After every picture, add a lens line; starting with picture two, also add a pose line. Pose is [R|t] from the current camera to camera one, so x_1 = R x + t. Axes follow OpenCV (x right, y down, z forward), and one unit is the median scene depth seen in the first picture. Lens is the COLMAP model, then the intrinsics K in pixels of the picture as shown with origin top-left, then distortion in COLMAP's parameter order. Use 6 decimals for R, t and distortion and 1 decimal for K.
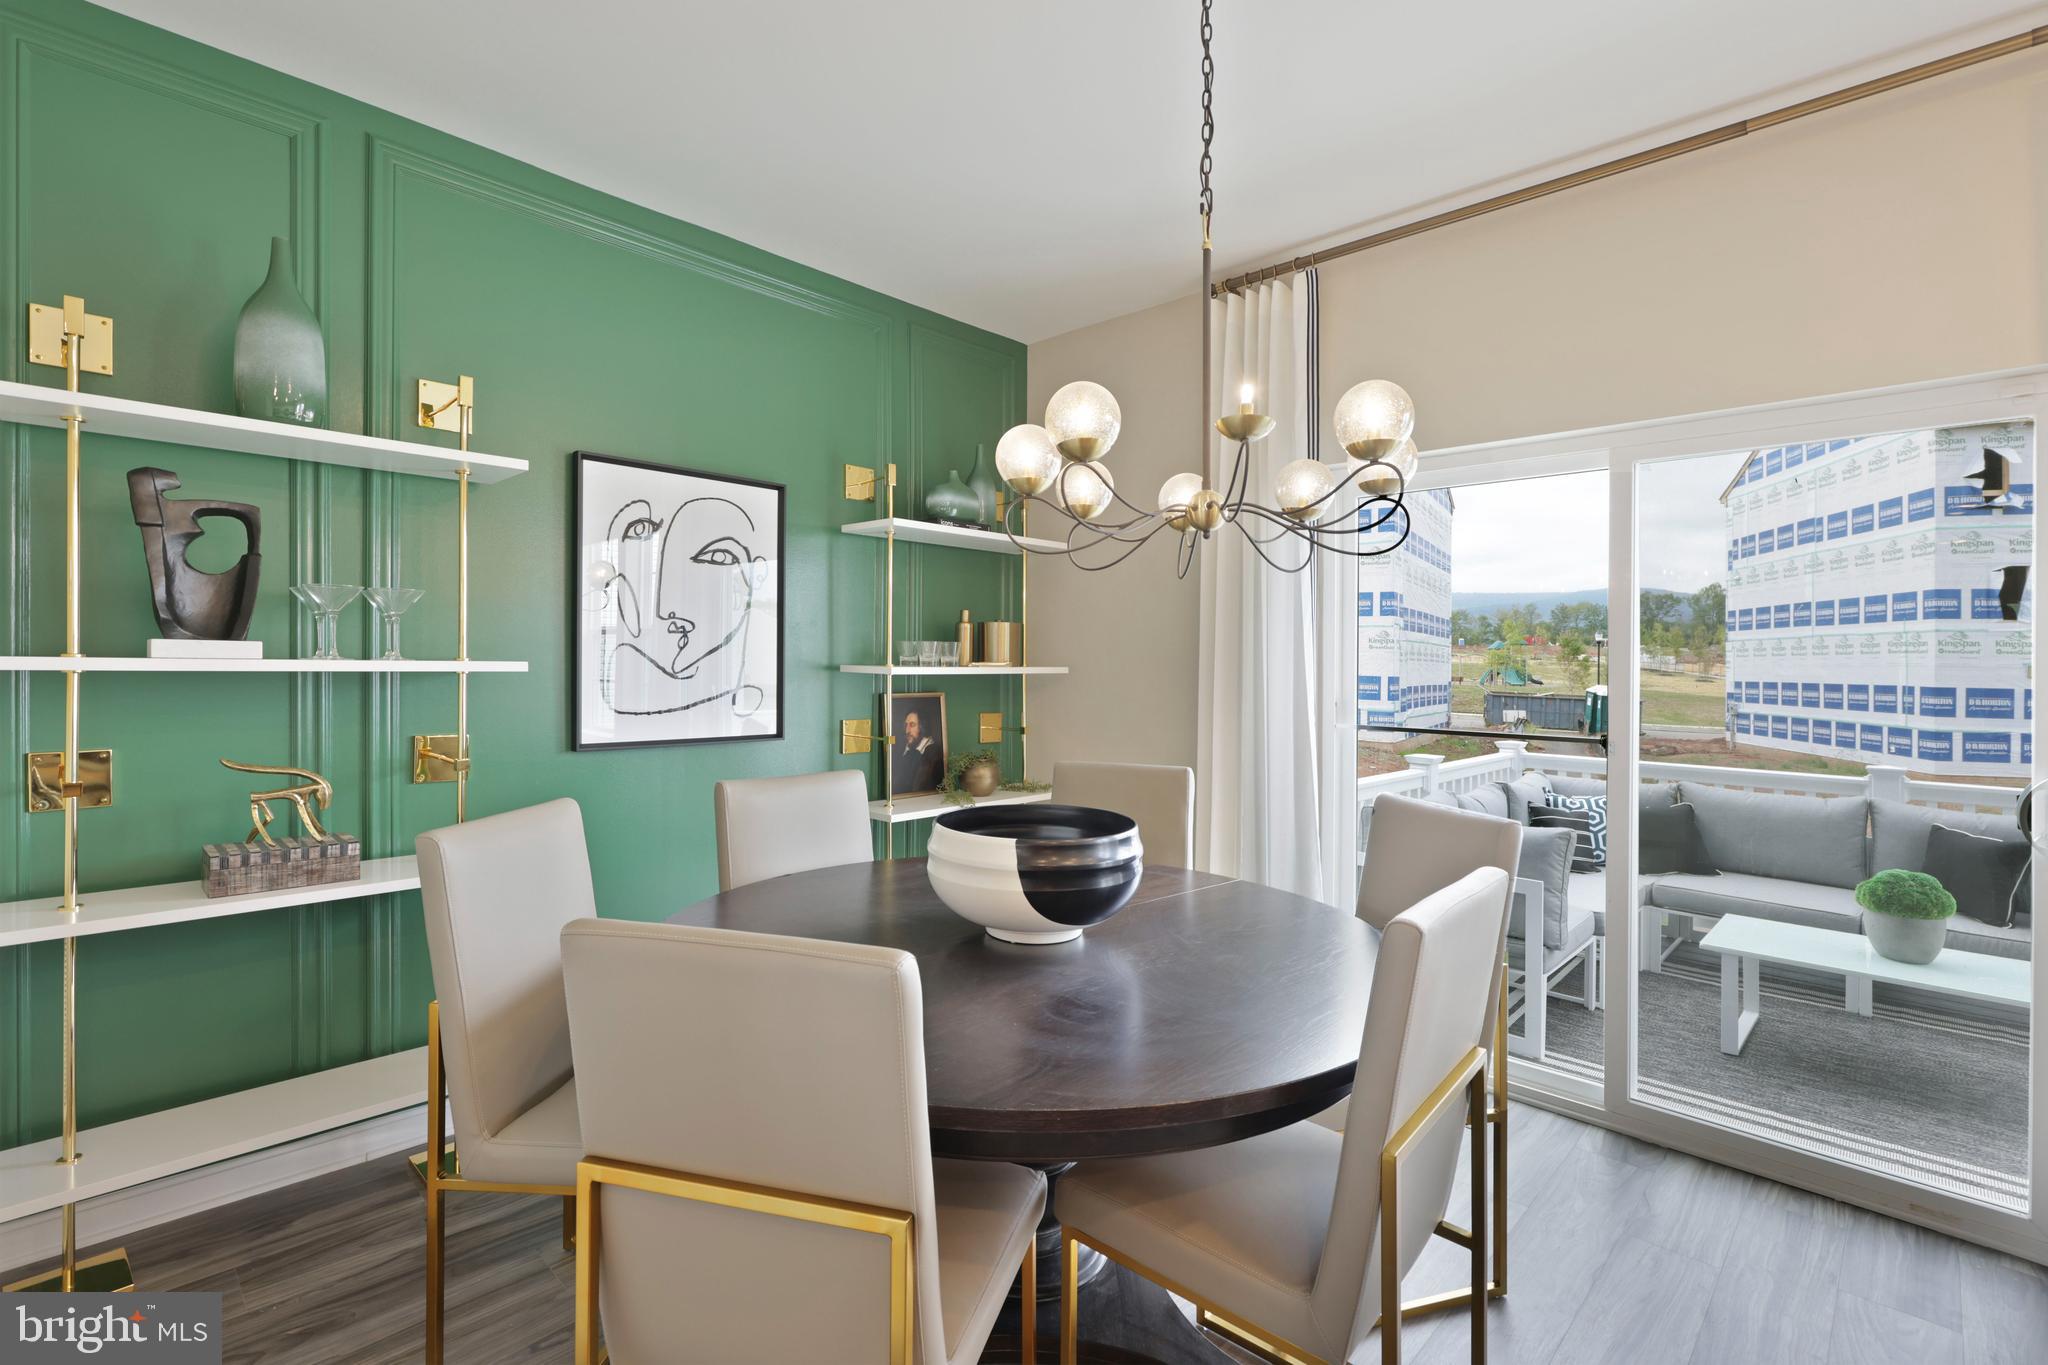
lens RADIAL K [[947.0, 0, 1020.0], [0, 947.0, 672.5], [0, 0, 1]] dist [-0.004837, 0.000177]
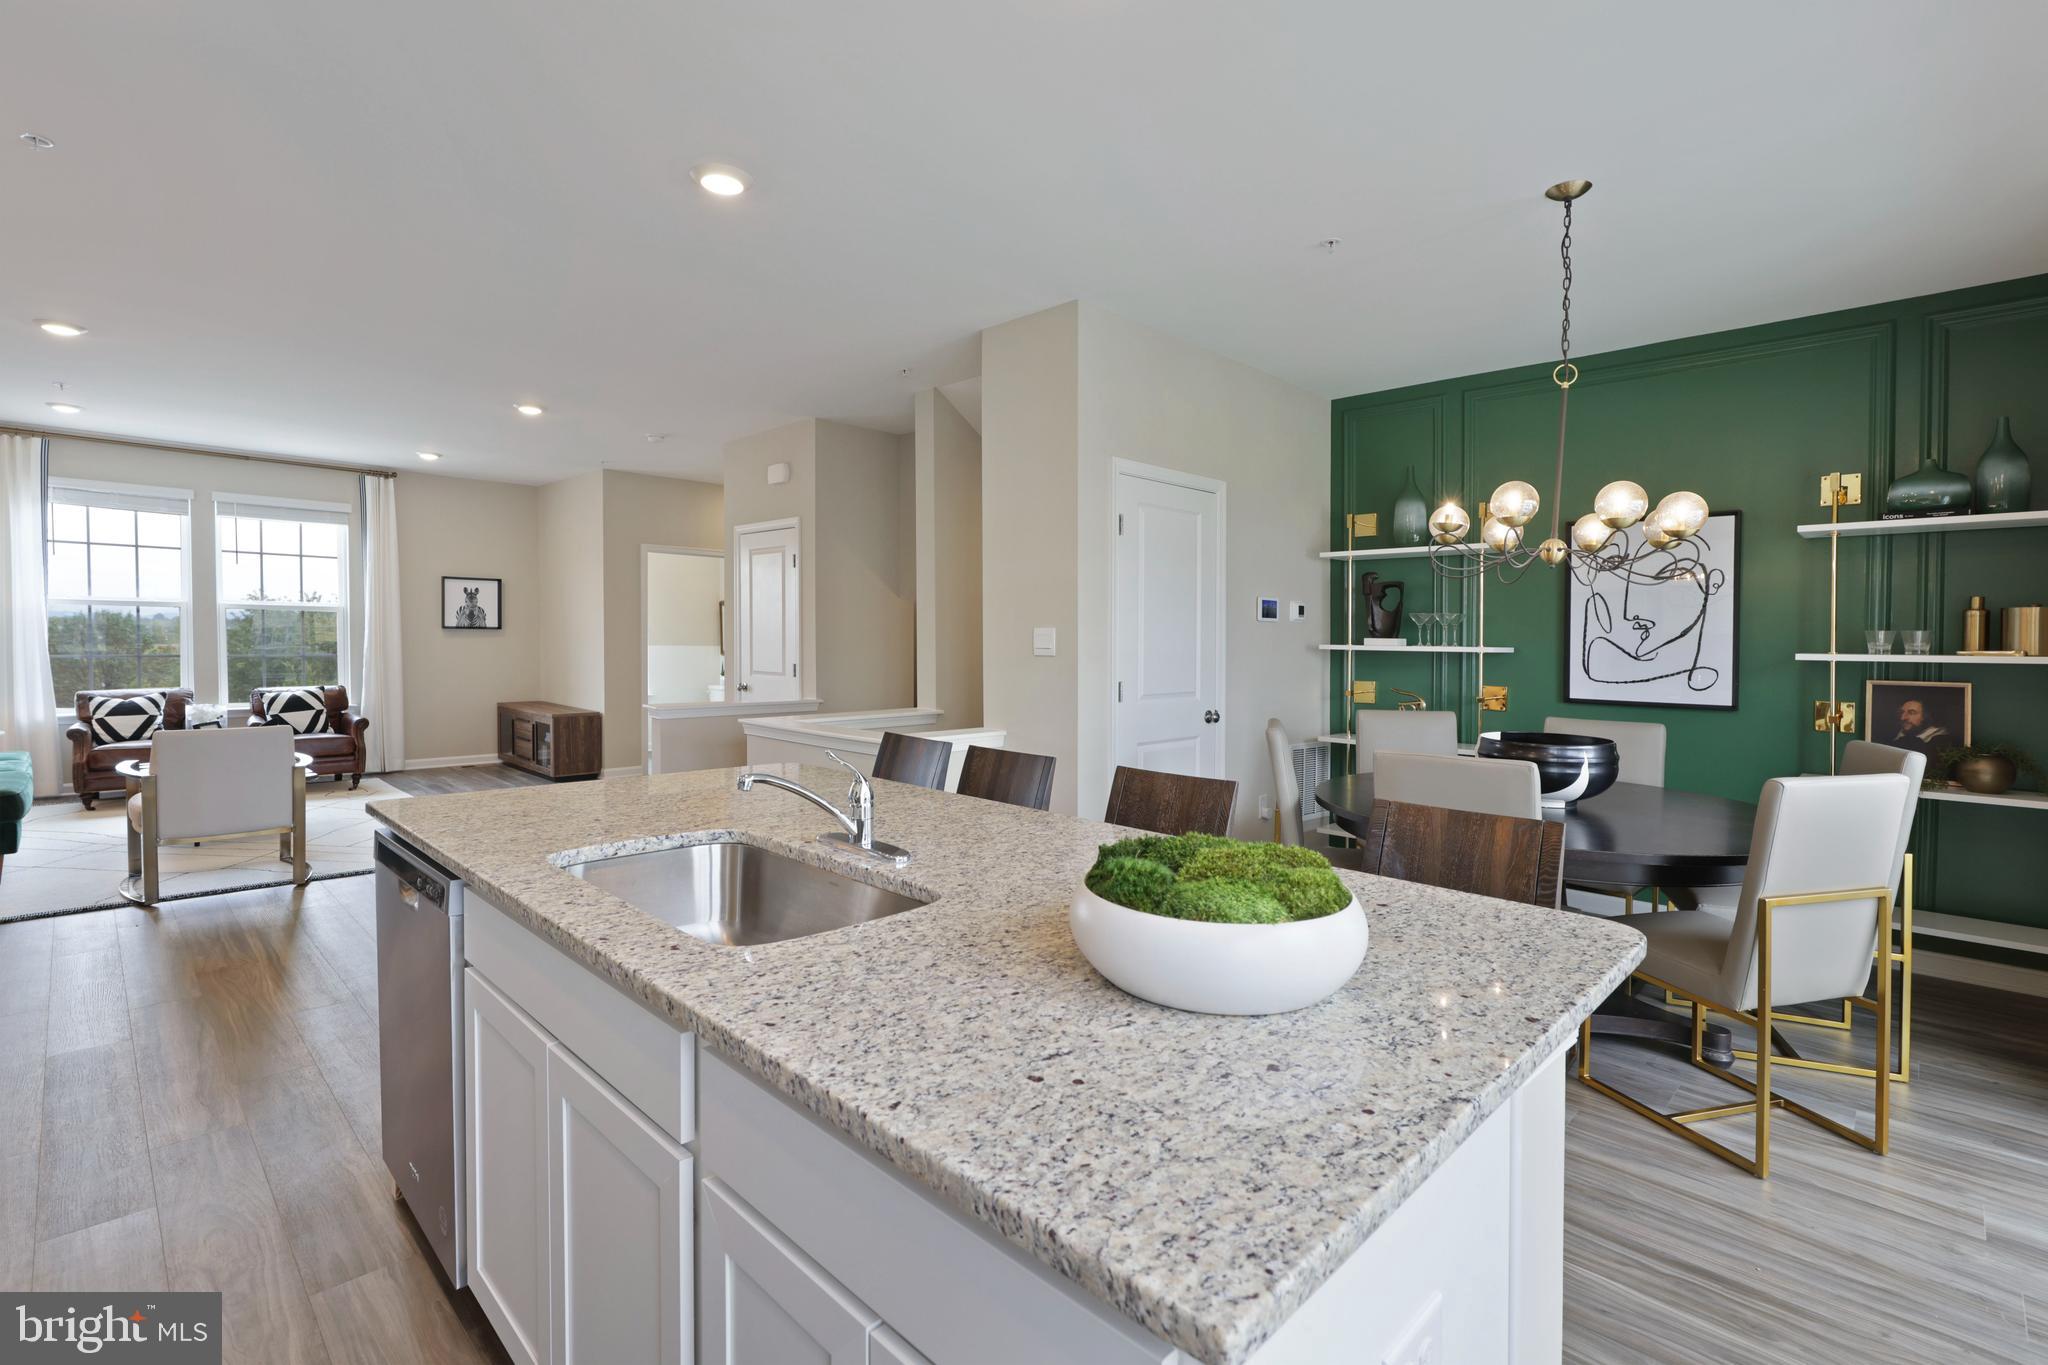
lens RADIAL K [[947.0, 0, 1039.7], [0, 947.0, 699.8], [0, 0, 1]] dist [-0.004837, 0.000177]
pose [[-0.004890, 0.051417, -0.998665, 1.111711], [-0.023747, 0.998390, 0.051519, 0.014062], [0.999706, 0.023968, -0.003661, 0.072757]]
